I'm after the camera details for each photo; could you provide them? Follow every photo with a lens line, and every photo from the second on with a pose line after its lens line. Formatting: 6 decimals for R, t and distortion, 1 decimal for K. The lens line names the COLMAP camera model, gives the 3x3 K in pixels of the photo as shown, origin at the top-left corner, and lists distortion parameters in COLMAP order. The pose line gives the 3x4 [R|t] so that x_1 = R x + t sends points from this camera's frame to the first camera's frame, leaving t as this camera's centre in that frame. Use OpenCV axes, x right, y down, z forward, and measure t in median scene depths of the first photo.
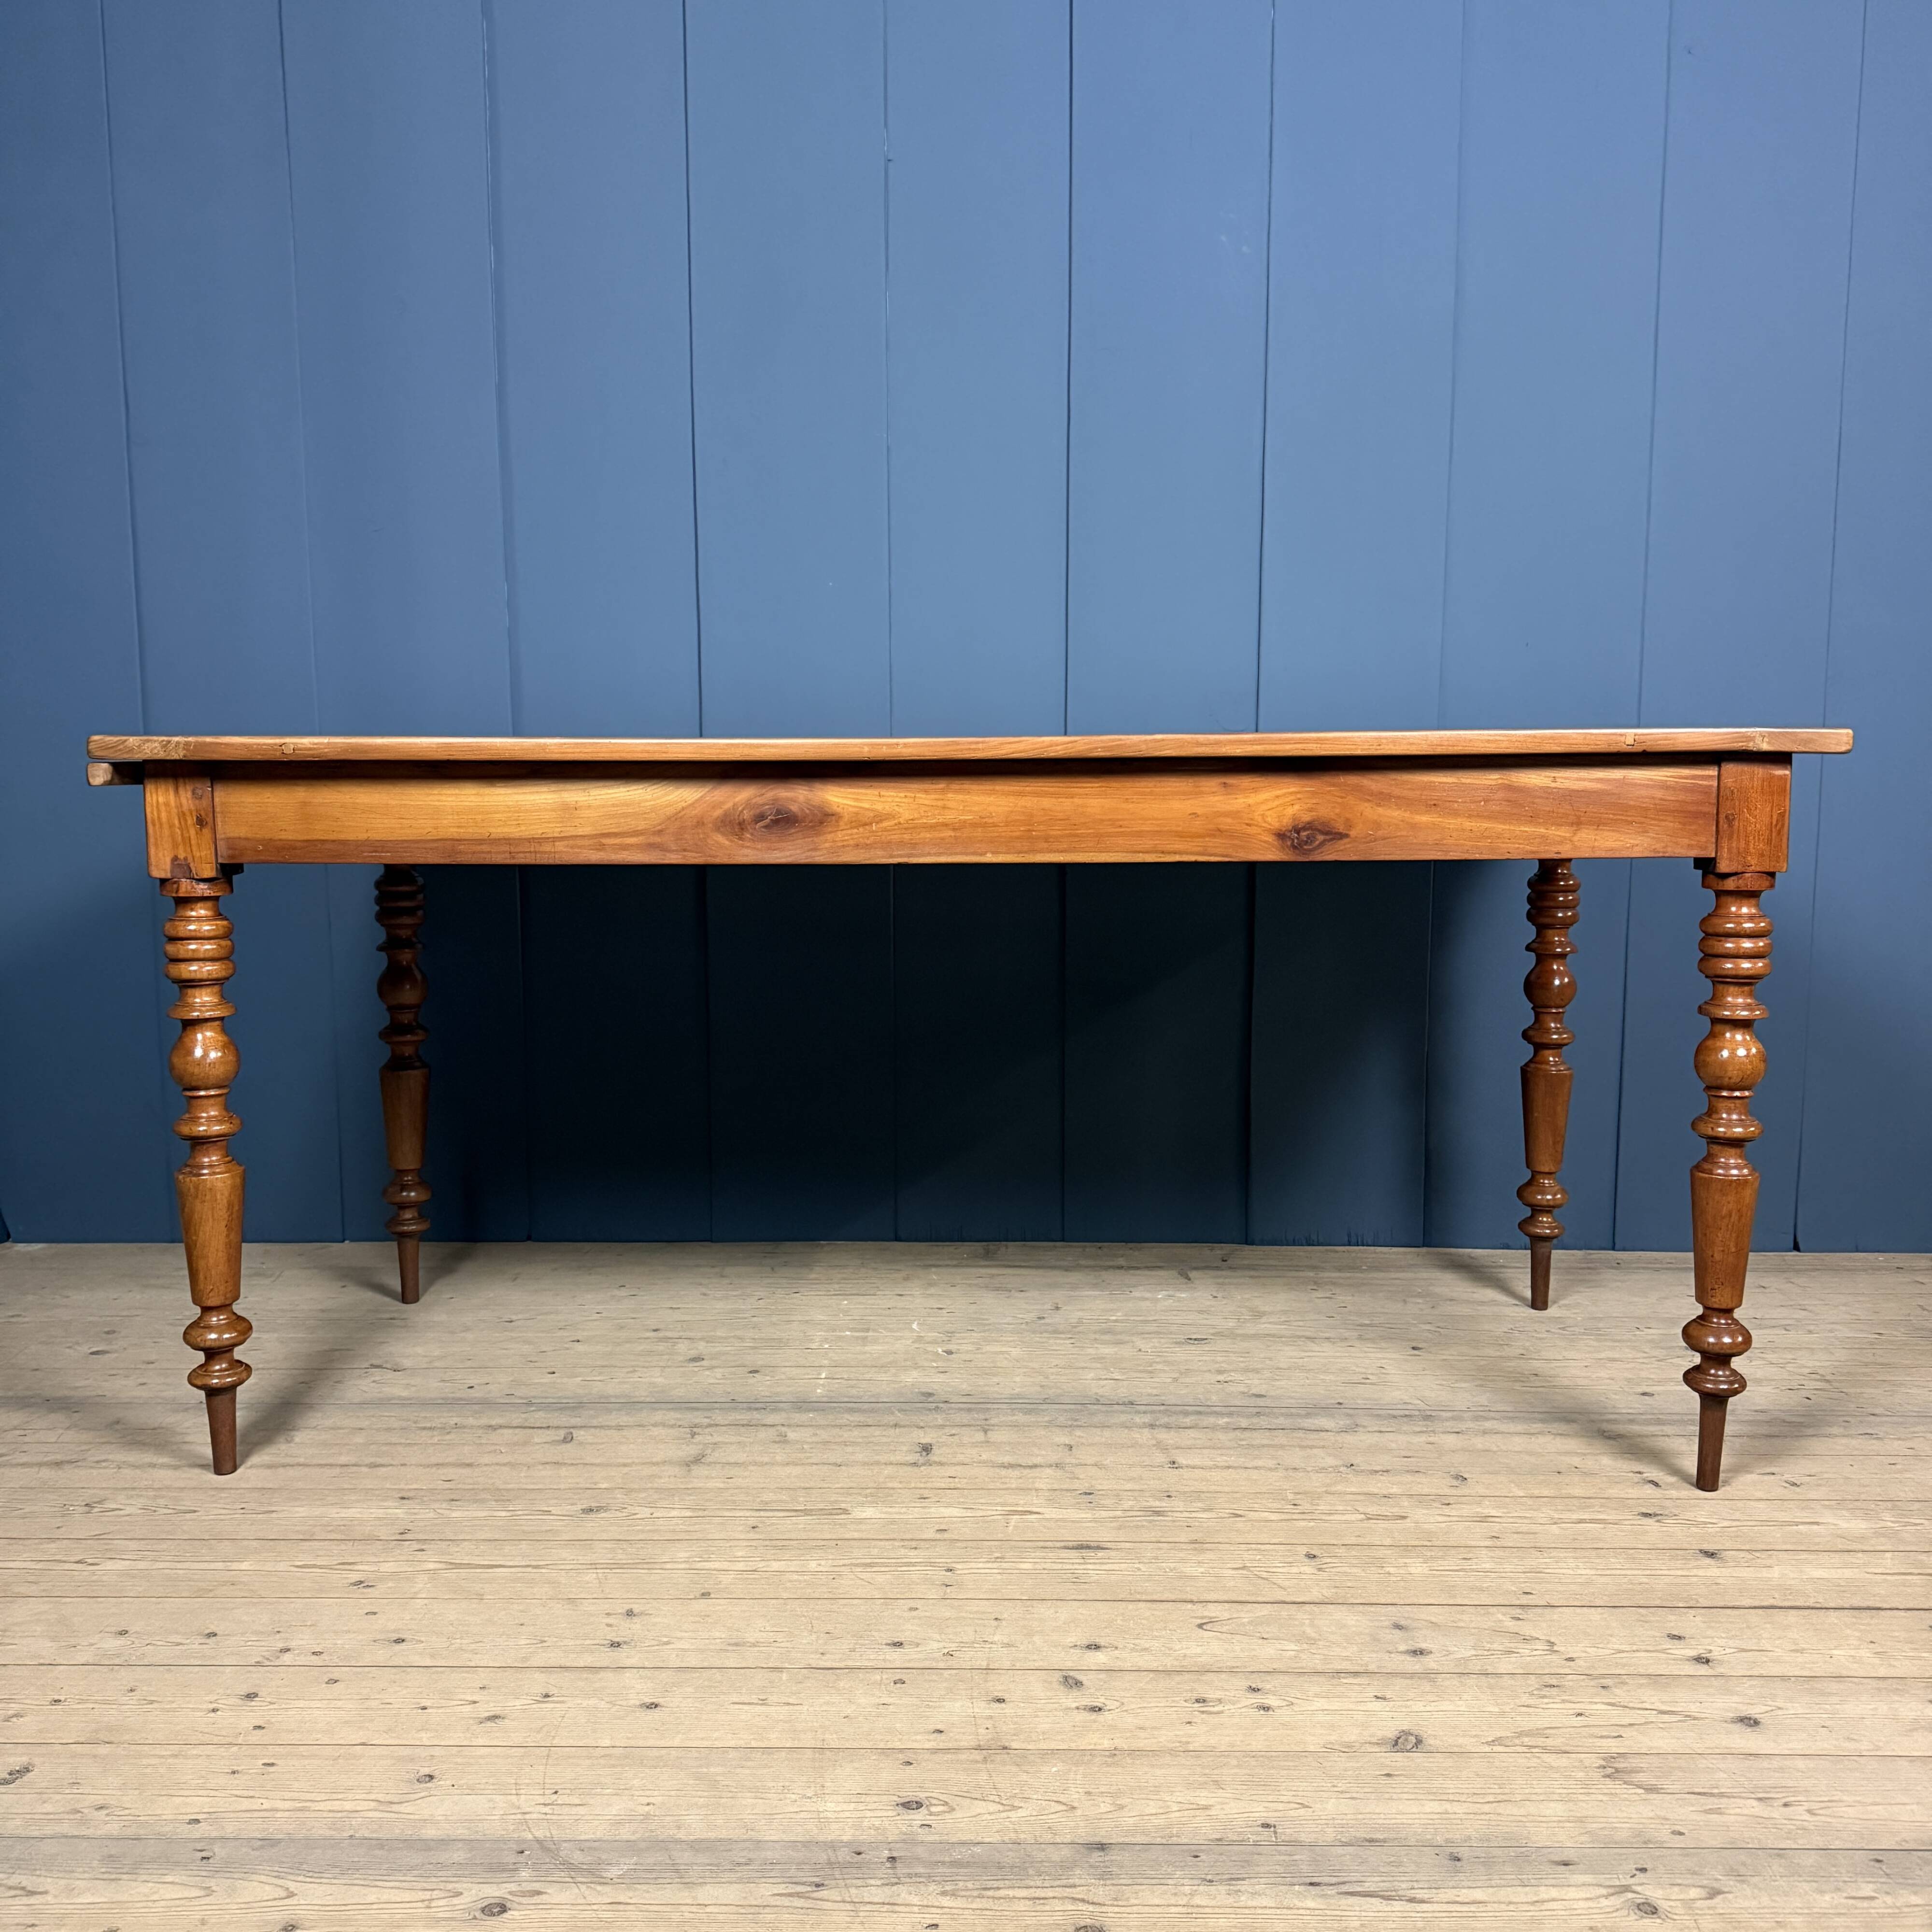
lens RADIAL K [[1798.1, 0, 967.1], [0, 1798.1, 969.7], [0, 0, 1]] dist [0.185529, -0.404471]
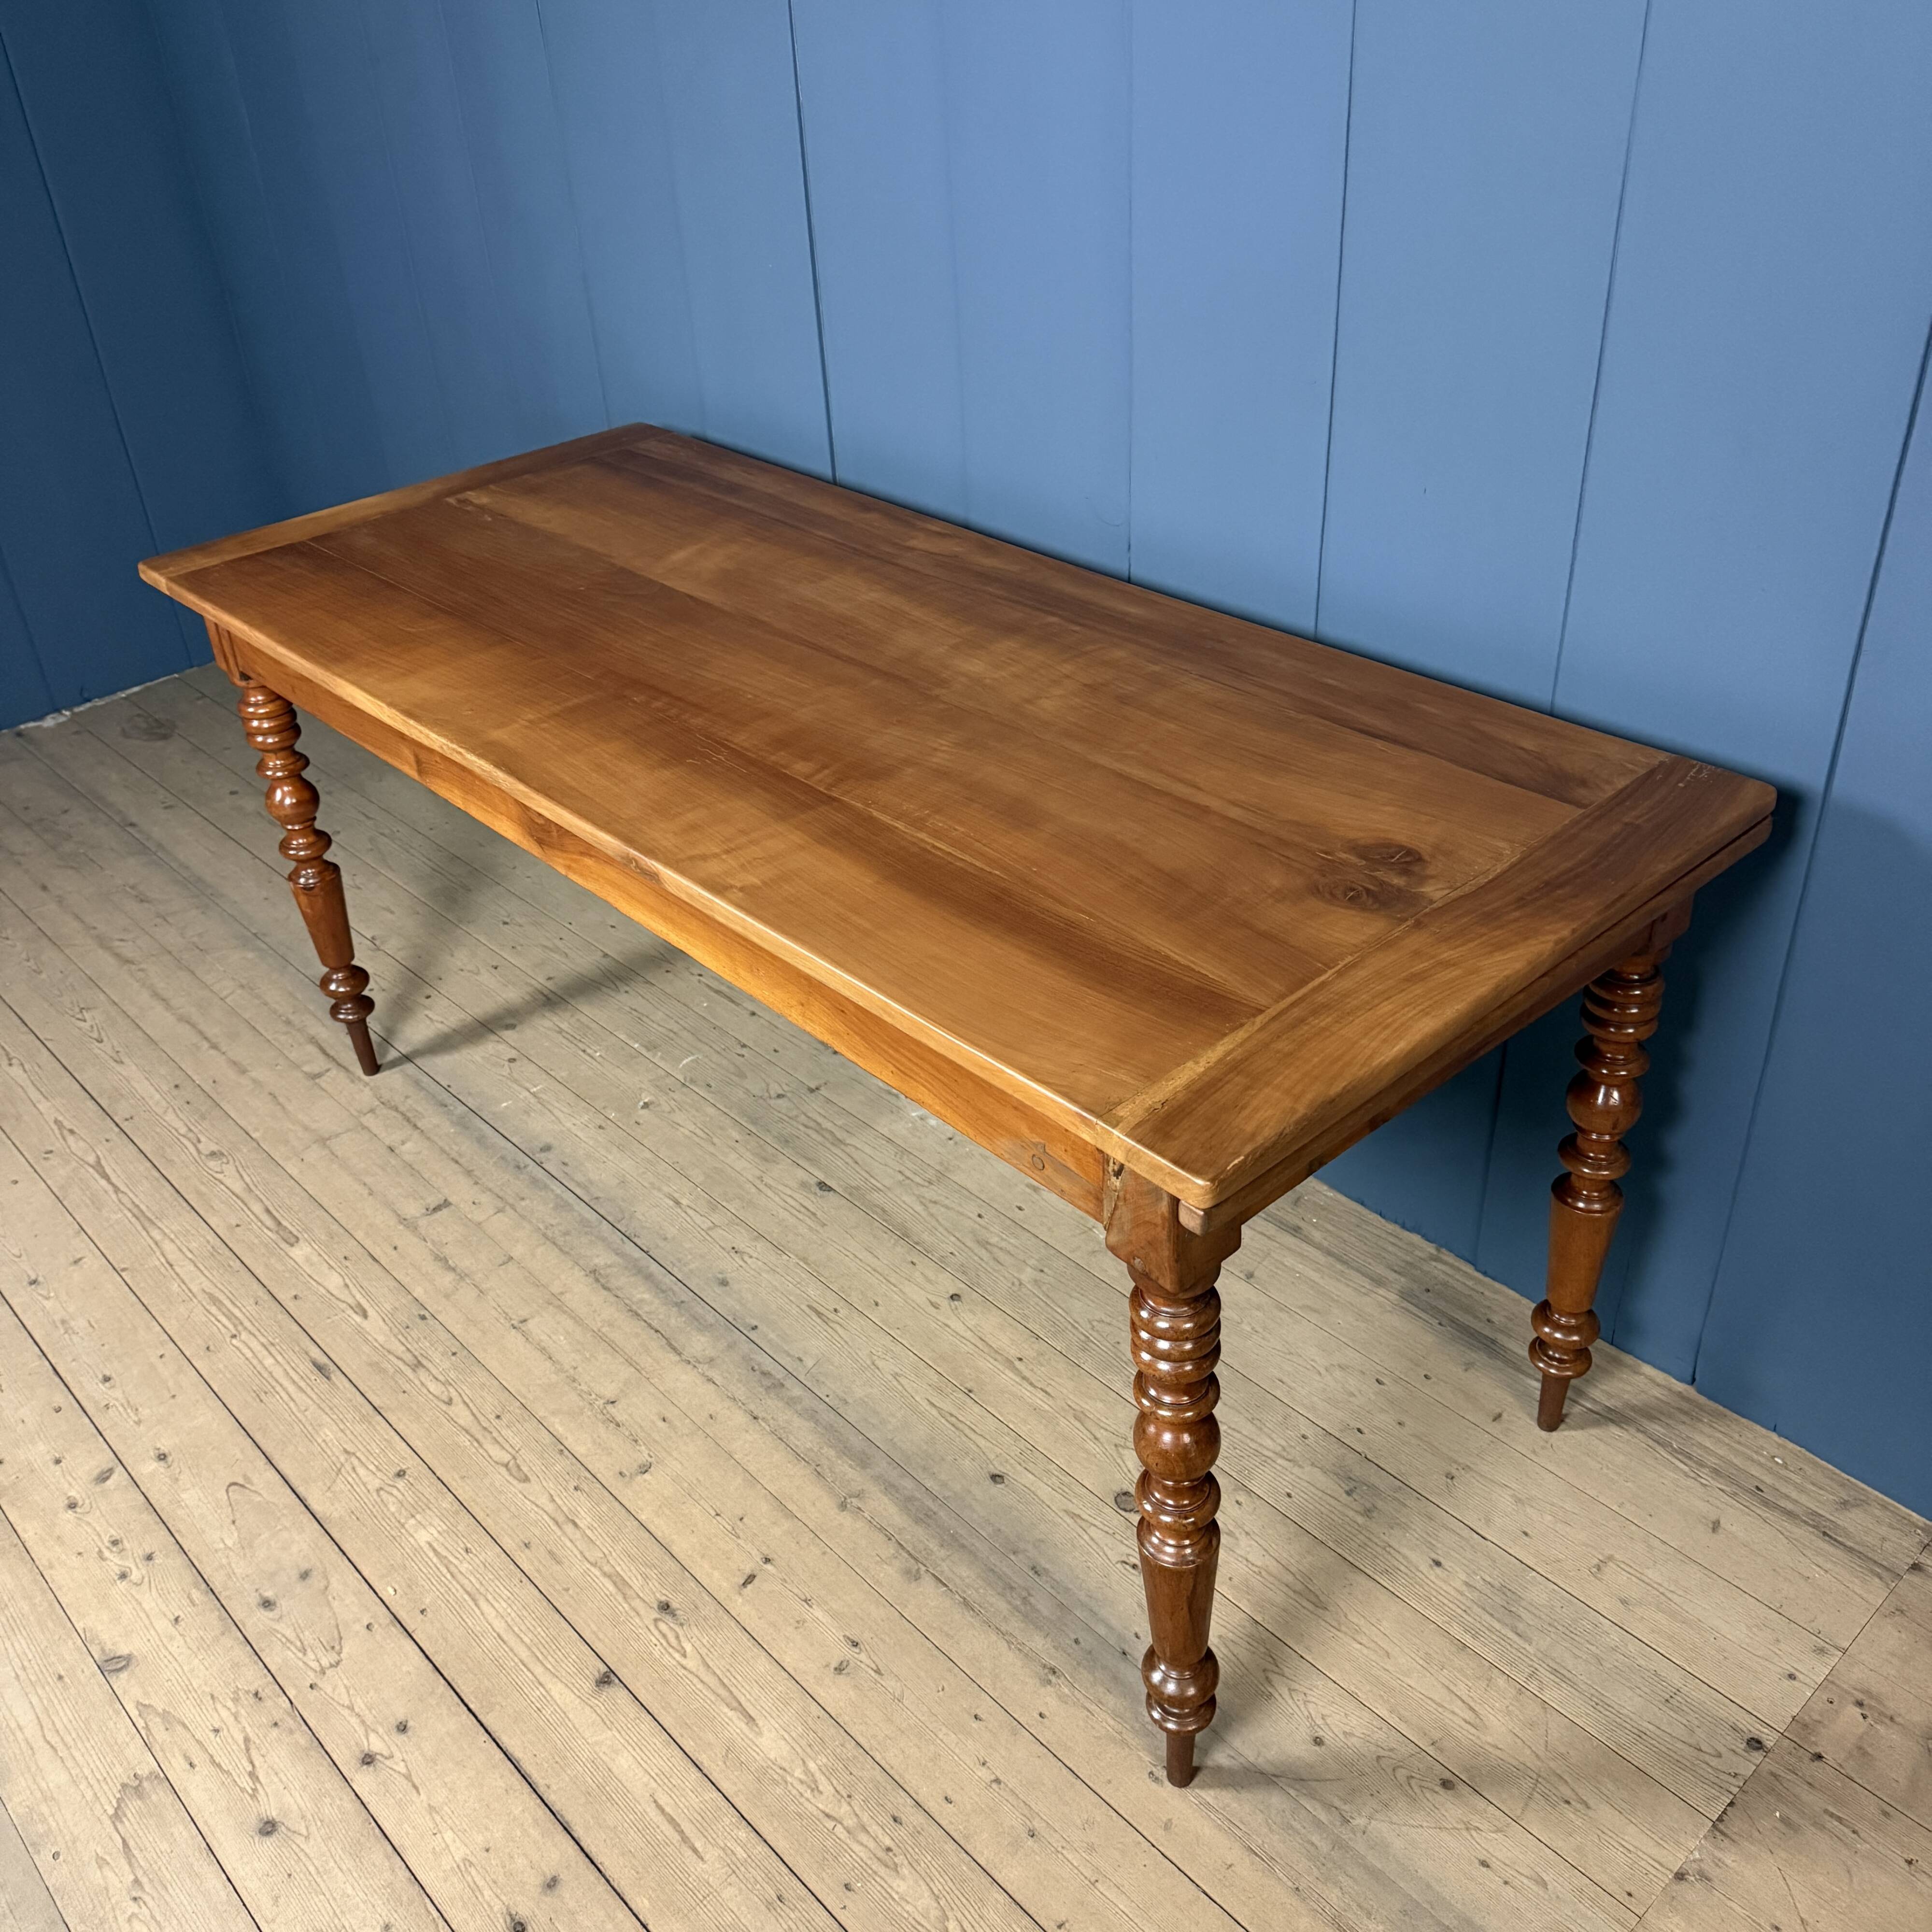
lens RADIAL K [[1795.1, 0, 964.2], [0, 1795.1, 967.5], [0, 0, 1]] dist [0.165022, -0.331498]
pose [[0.688551, 0.360752, -0.629090, 0.993200], [-0.033032, 0.882188, 0.469737, -0.489791], [0.724435, -0.302658, 0.619348, 0.611116]]
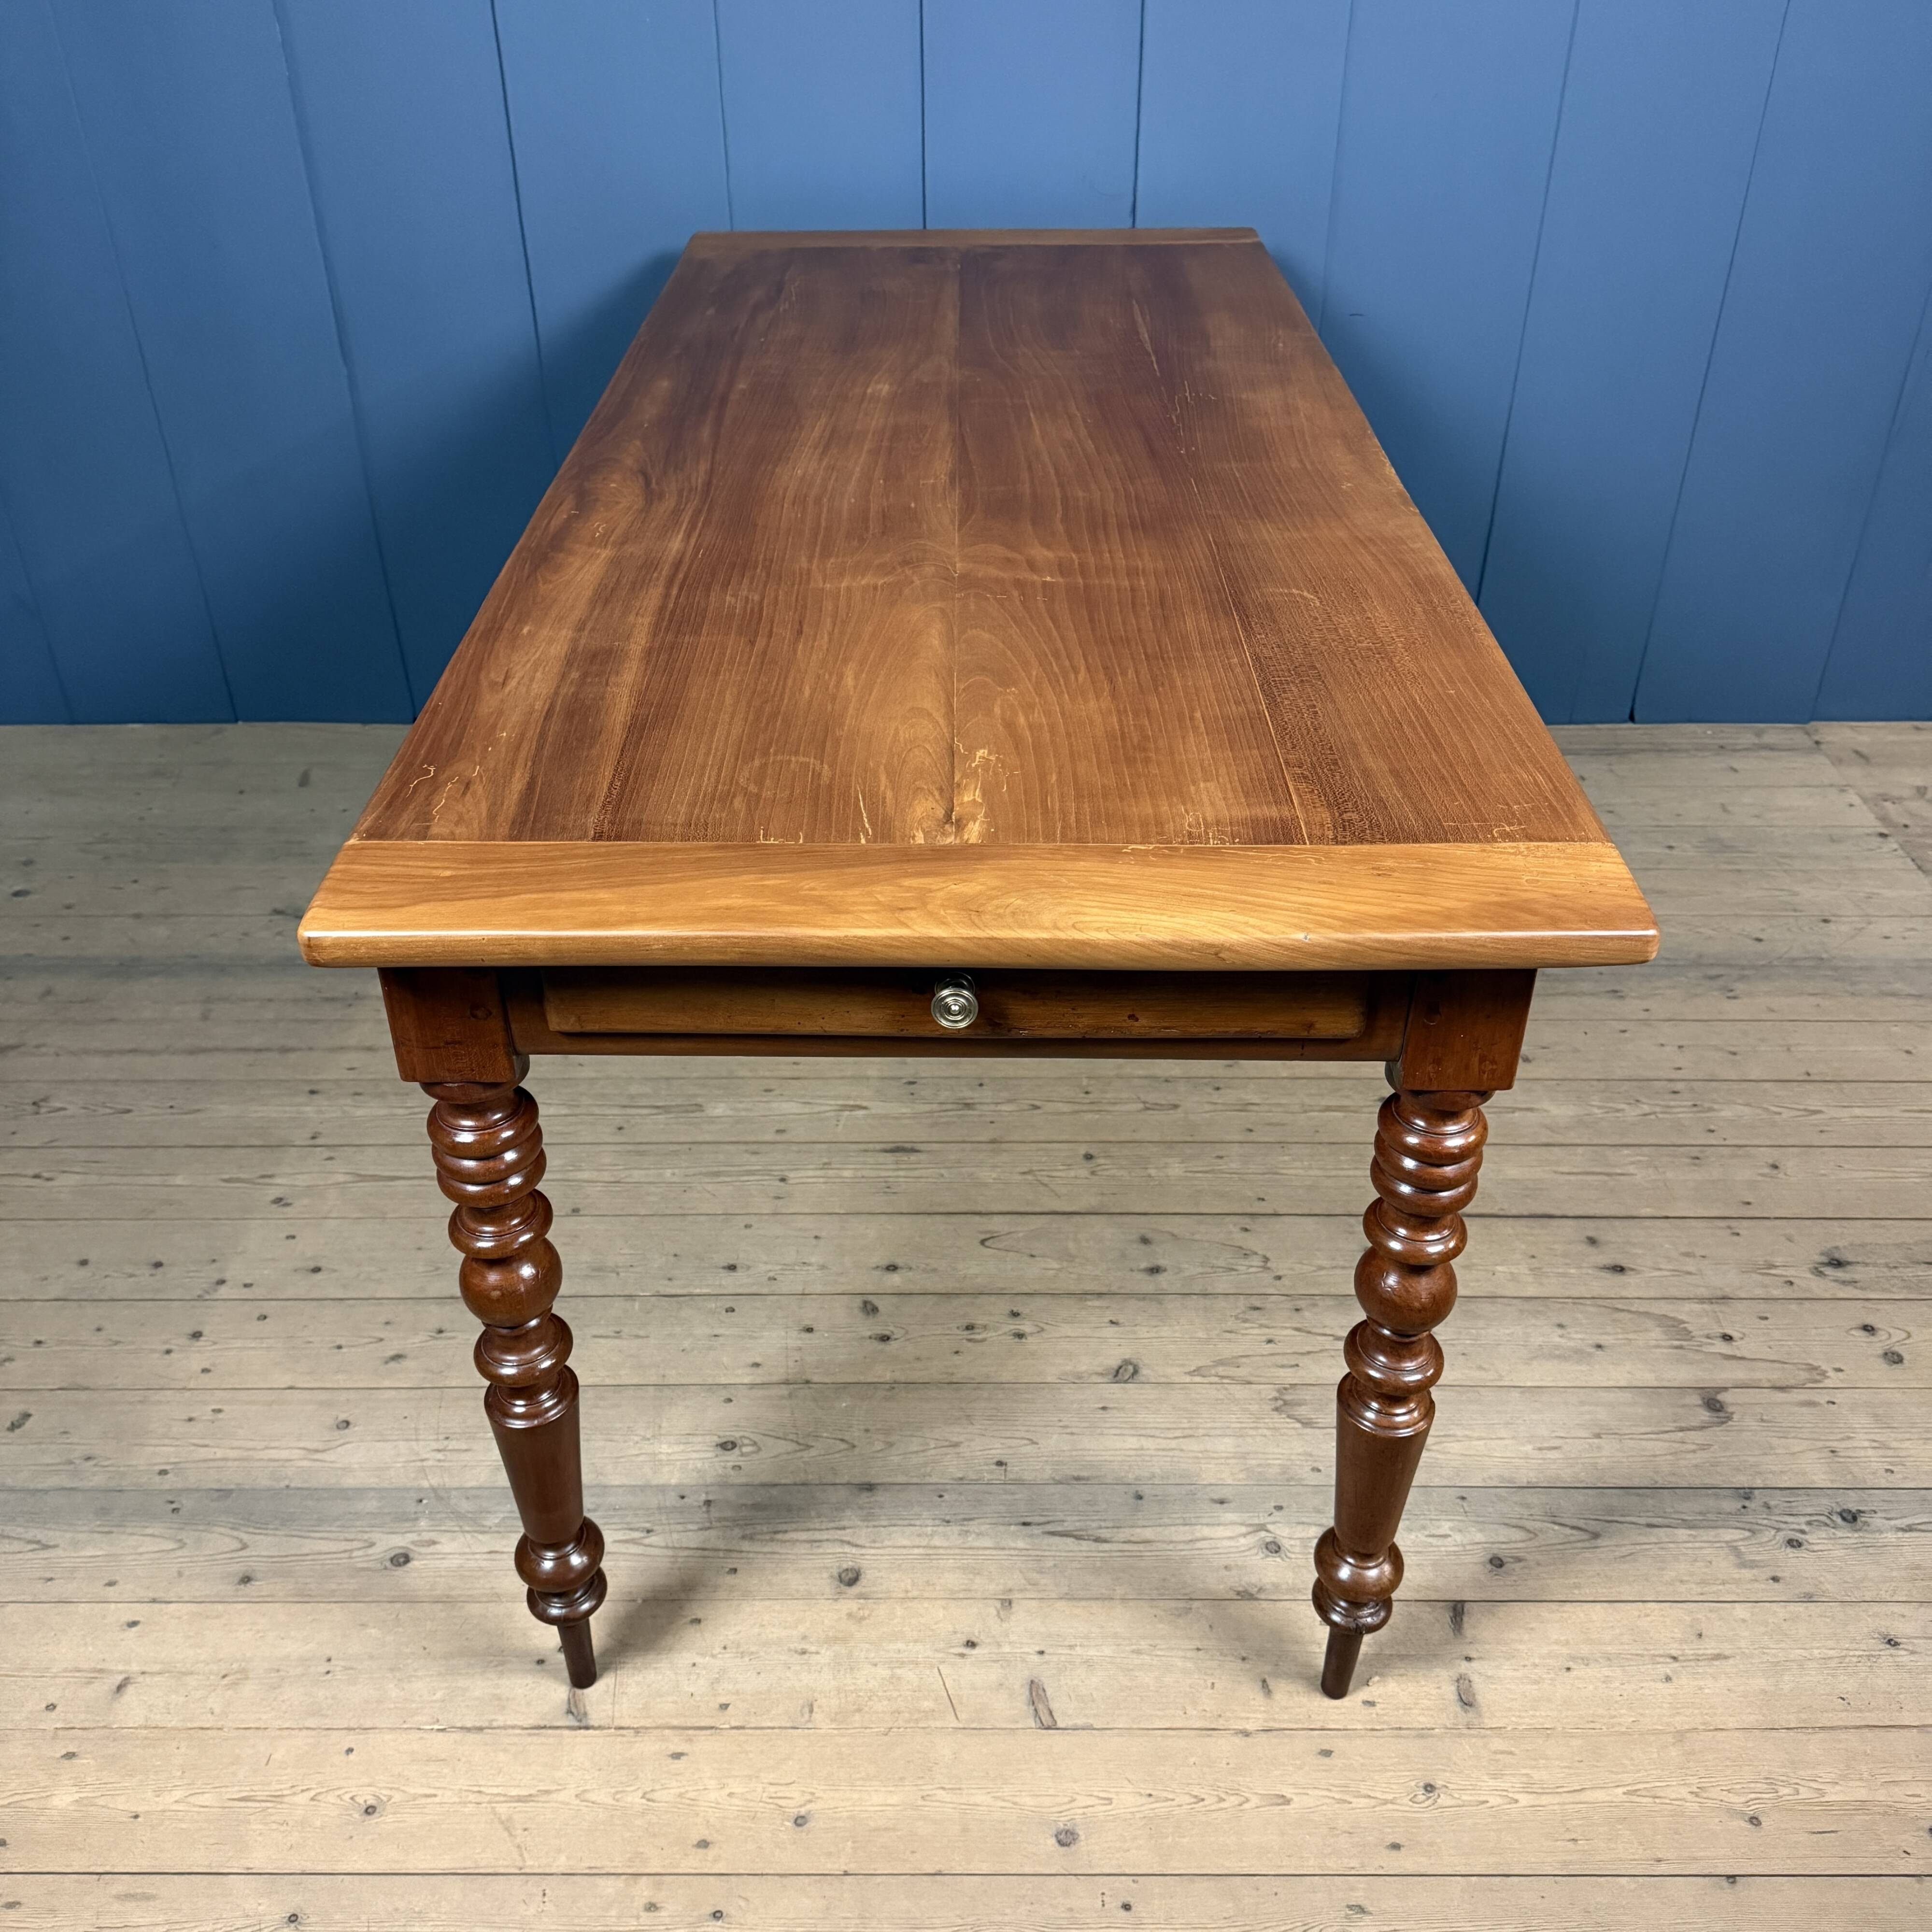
lens RADIAL K [[1798.1, 0, 967.1], [0, 1798.1, 969.7], [0, 0, 1]] dist [0.185529, -0.404471]
pose [[0.999904, -0.010702, 0.008802, 0.095094], [0.005491, 0.889254, 0.457382, -0.309938], [-0.012723, -0.457289, 0.889227, 0.013099]]
